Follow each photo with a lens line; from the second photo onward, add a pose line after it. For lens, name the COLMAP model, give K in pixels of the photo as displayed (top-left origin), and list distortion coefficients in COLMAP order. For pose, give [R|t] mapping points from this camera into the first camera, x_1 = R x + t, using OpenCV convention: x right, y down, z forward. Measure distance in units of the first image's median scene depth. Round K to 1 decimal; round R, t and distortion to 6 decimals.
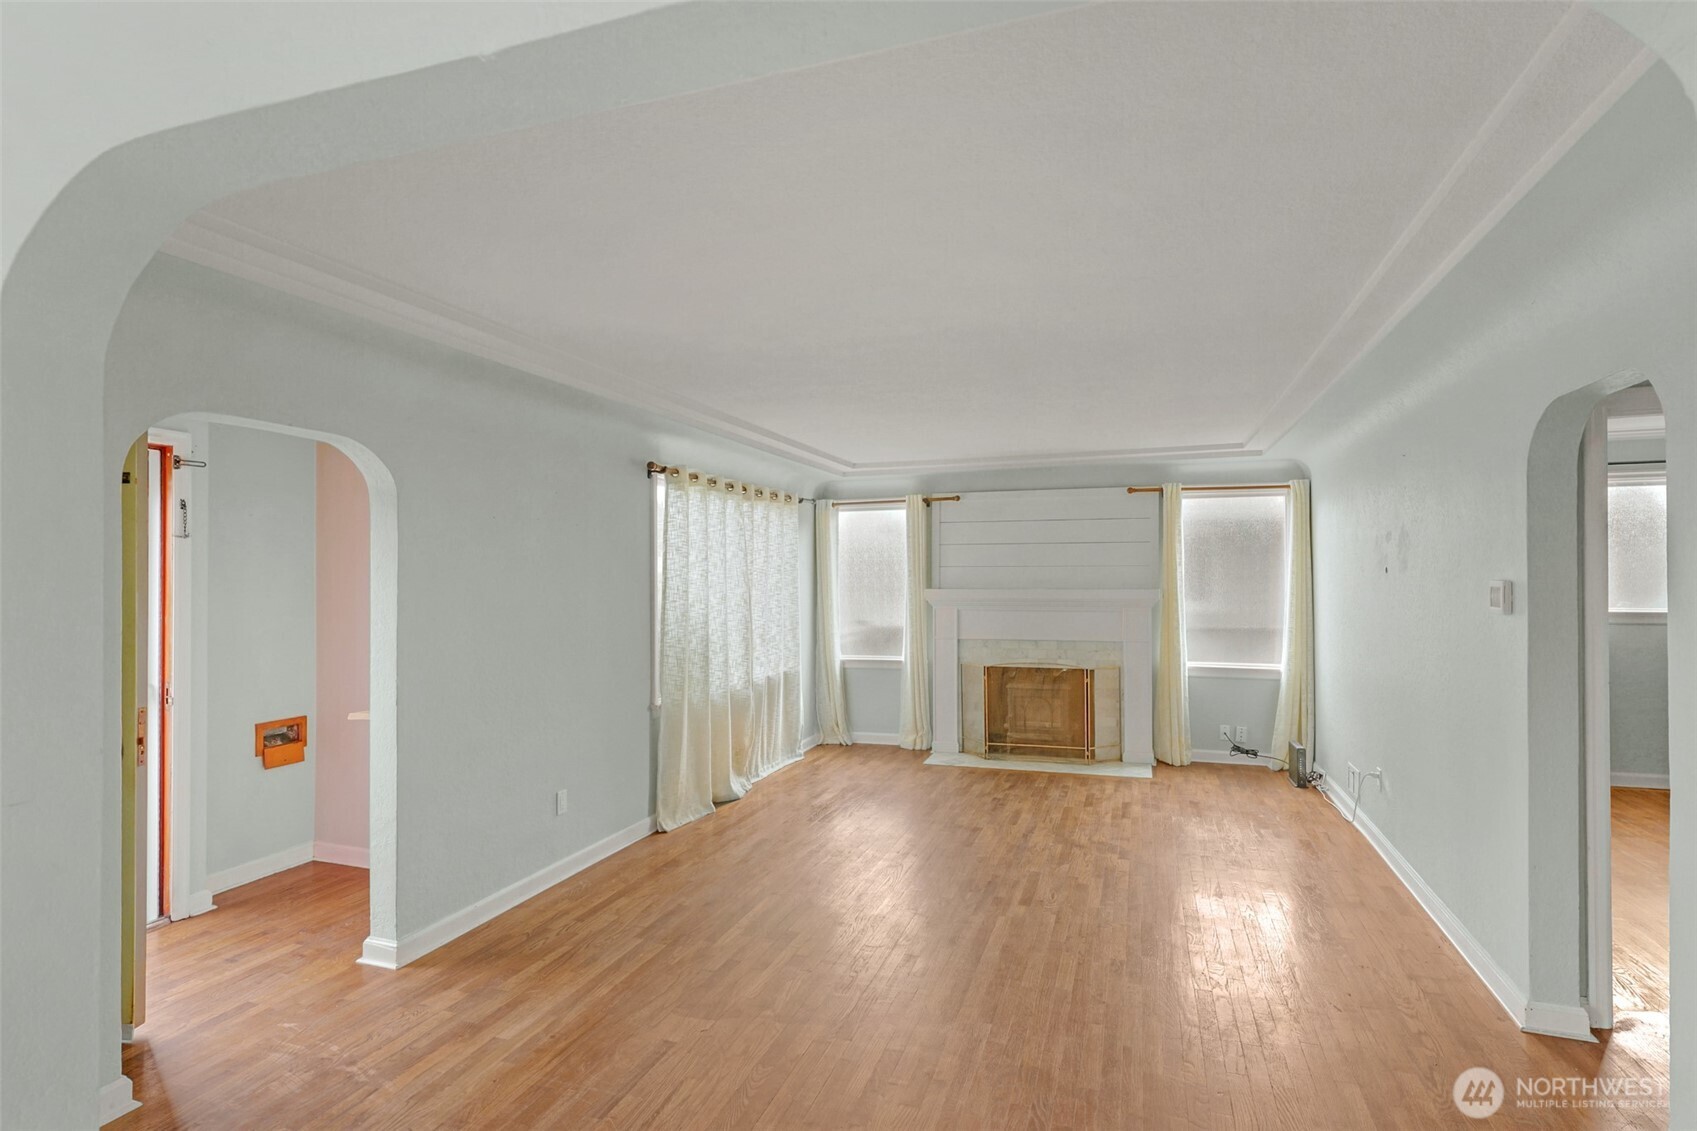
lens RADIAL K [[828.9, 0, 840.7], [0, 828.9, 557.1], [0, 0, 1]] dist [-0.028013, -0.001307]
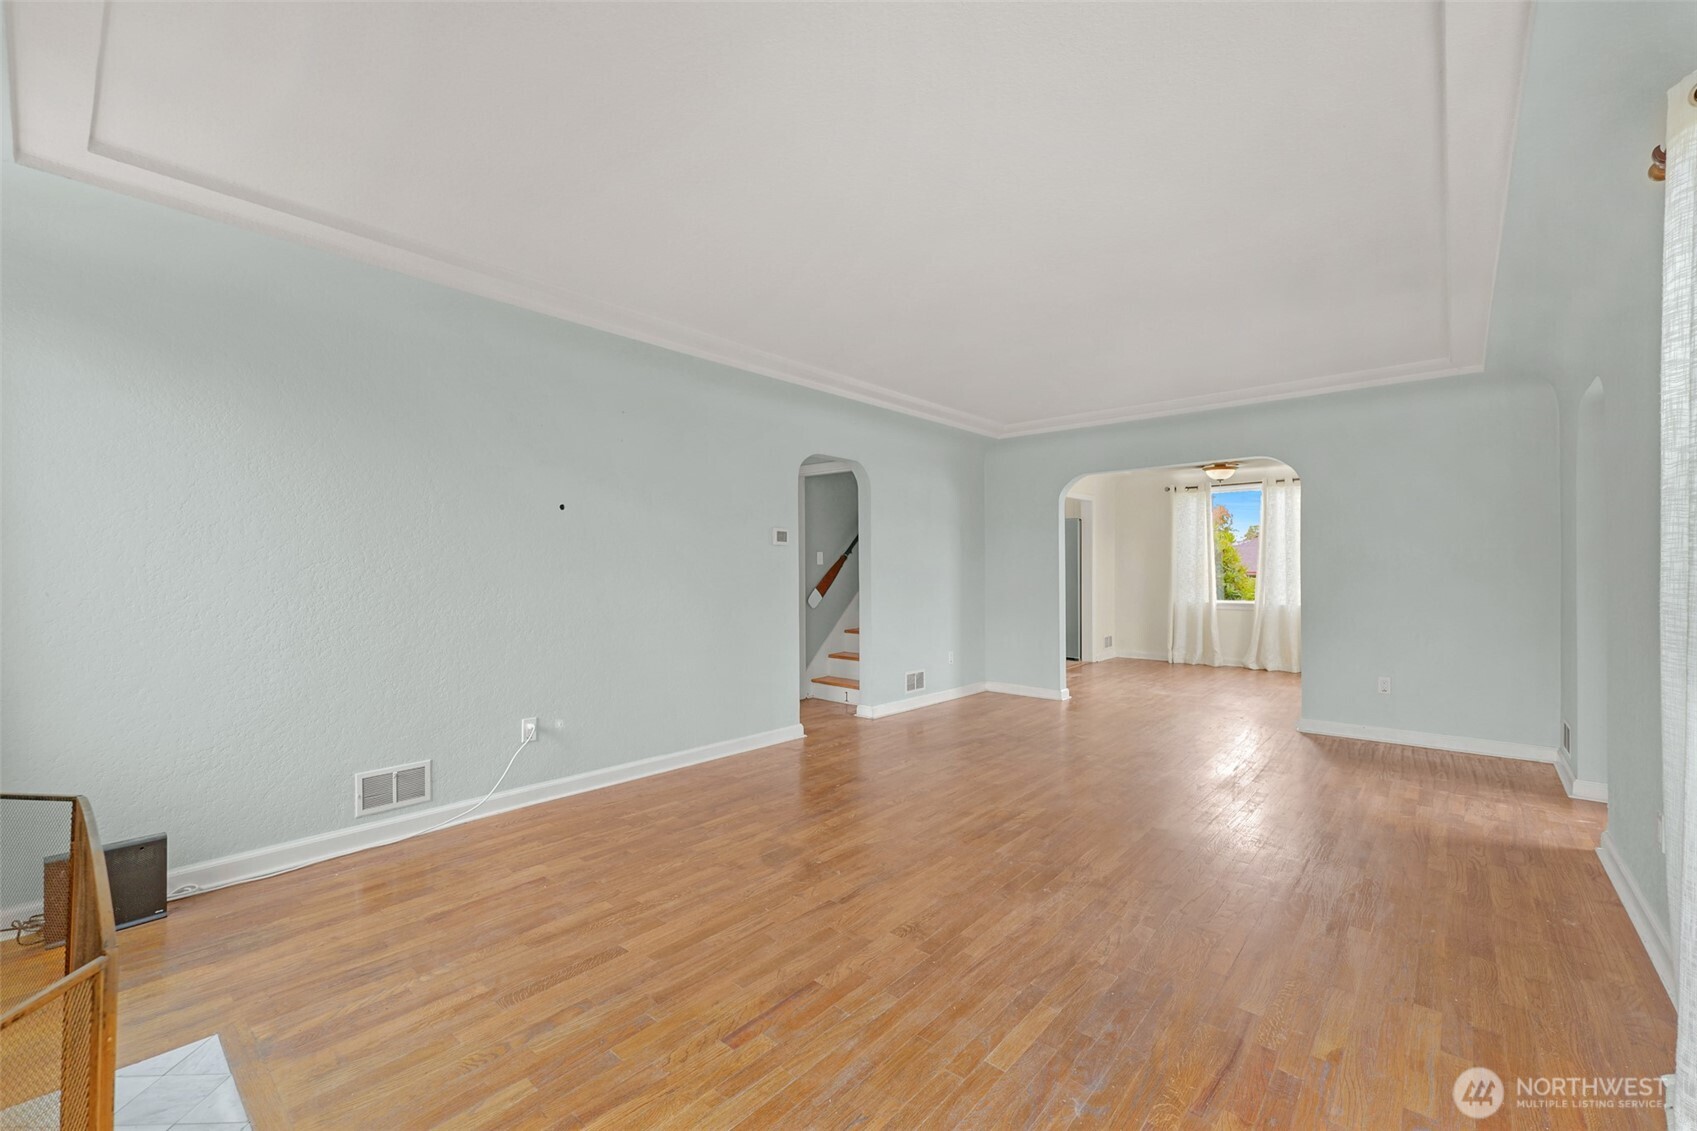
lens RADIAL K [[705.1, 0, 845.6], [0, 705.1, 566.4], [0, 0, 1]] dist [0.001106, -0.000223]
pose [[-0.930189, 0.013086, 0.366847, 0.031072], [0.001355, 0.999480, -0.032219, 0.126178], [-0.367078, -0.029473, -0.929723, 1.843094]]
